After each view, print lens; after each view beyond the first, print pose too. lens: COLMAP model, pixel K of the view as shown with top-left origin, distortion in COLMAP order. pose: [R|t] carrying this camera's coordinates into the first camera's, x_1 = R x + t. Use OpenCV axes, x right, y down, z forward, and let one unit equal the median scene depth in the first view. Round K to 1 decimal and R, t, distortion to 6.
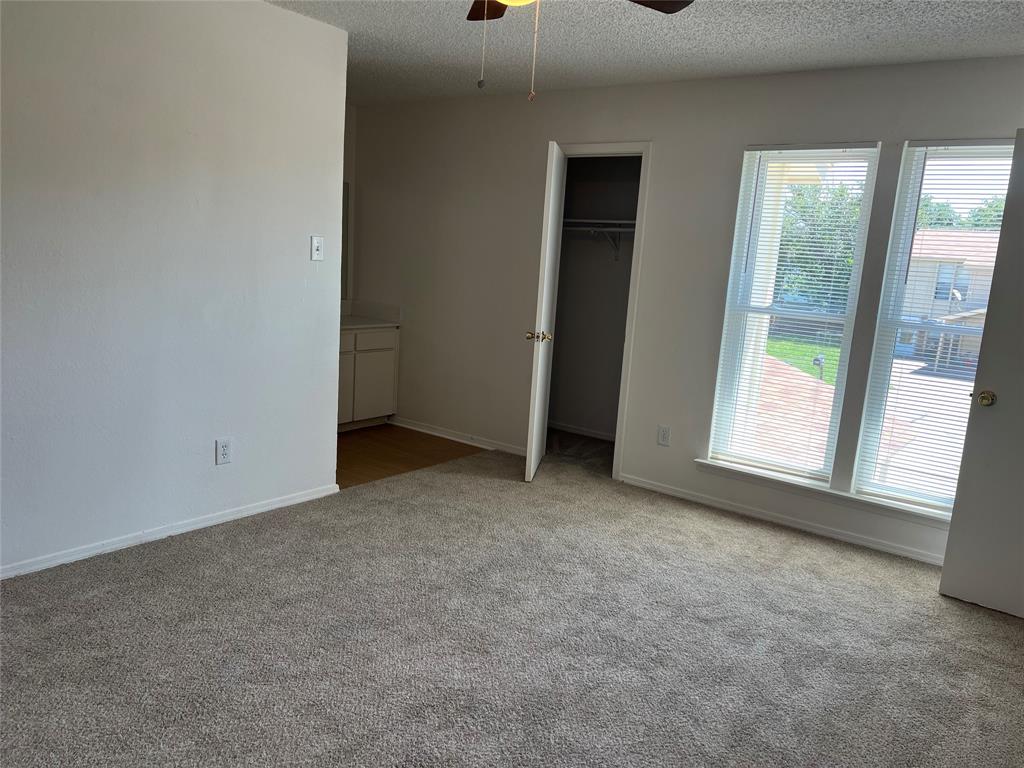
lens RADIAL K [[773.5, 0, 514.1], [0, 773.5, 380.9], [0, 0, 1]] dist [0.061532, -0.065511]
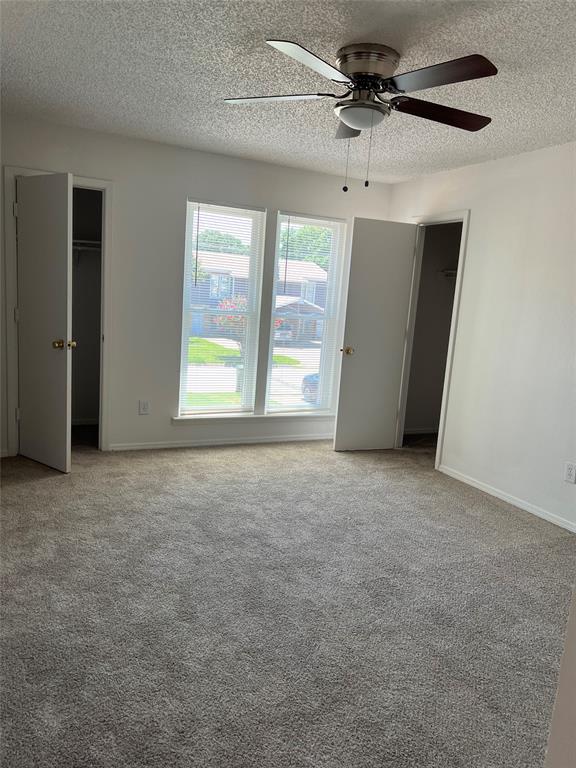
lens RADIAL K [[580.1, 0, 291.0], [0, 580.1, 383.5], [0, 0, 1]] dist [0.061532, -0.065511]
pose [[0.463969, -0.177460, 0.867895, -0.647349], [0.103843, 0.983870, 0.145660, -0.105259], [-0.879744, 0.022543, 0.474913, 0.342129]]
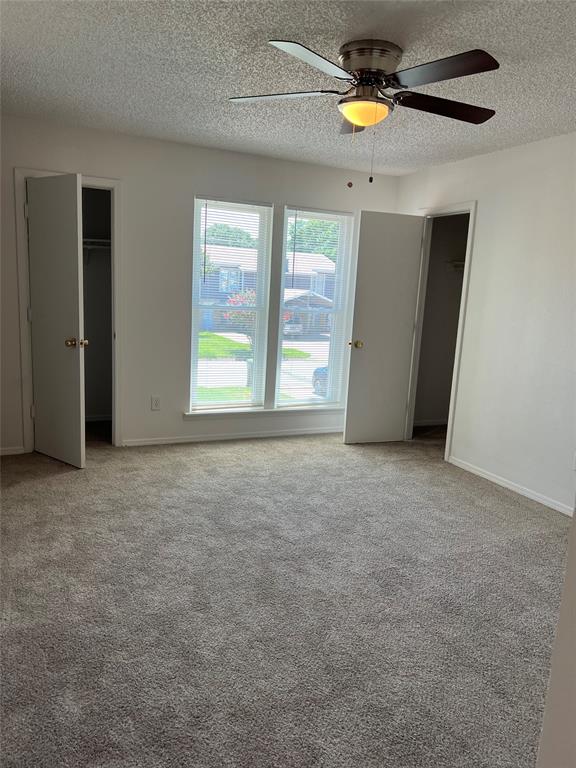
lens RADIAL K [[580.1, 0, 290.9], [0, 580.1, 384.9], [0, 0, 1]] dist [0.061532, -0.065511]
pose [[0.477695, -0.197073, 0.856136, -0.654622], [0.121190, 0.979980, 0.157961, -0.109011], [-0.870127, 0.028298, 0.492015, 0.333838]]
